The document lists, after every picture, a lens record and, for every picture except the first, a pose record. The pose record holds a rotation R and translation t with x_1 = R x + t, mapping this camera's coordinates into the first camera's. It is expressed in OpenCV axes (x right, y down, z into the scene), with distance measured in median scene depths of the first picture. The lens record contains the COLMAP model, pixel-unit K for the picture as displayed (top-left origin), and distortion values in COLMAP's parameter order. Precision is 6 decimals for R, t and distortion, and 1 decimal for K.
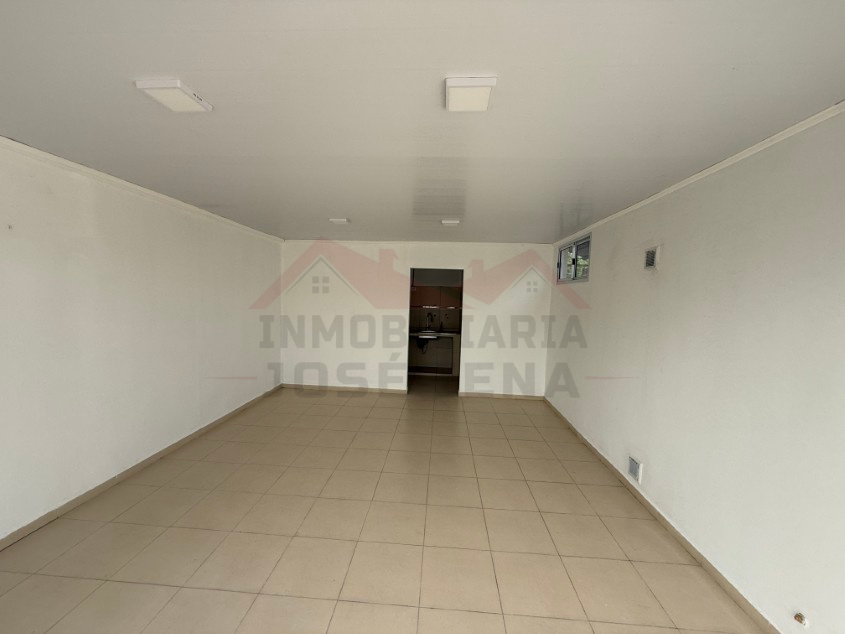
lens RADIAL K [[339.3, 0, 422.0], [0, 339.3, 293.9], [0, 0, 1]] dist [0.001538, 0.000322]
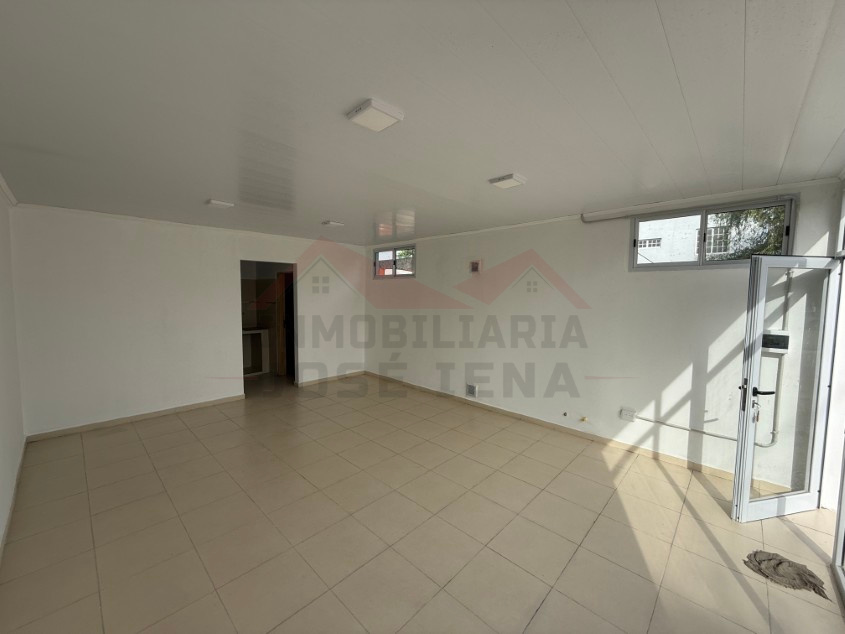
lens RADIAL K [[337.9, 0, 423.2], [0, 337.9, 314.4], [0, 0, 1]] dist [0.002841, 0.000242]
pose [[0.642933, -0.076573, 0.762085, -0.547887], [0.005216, 0.995405, 0.095615, -0.022423], [-0.765905, -0.057499, 0.640378, 0.082788]]
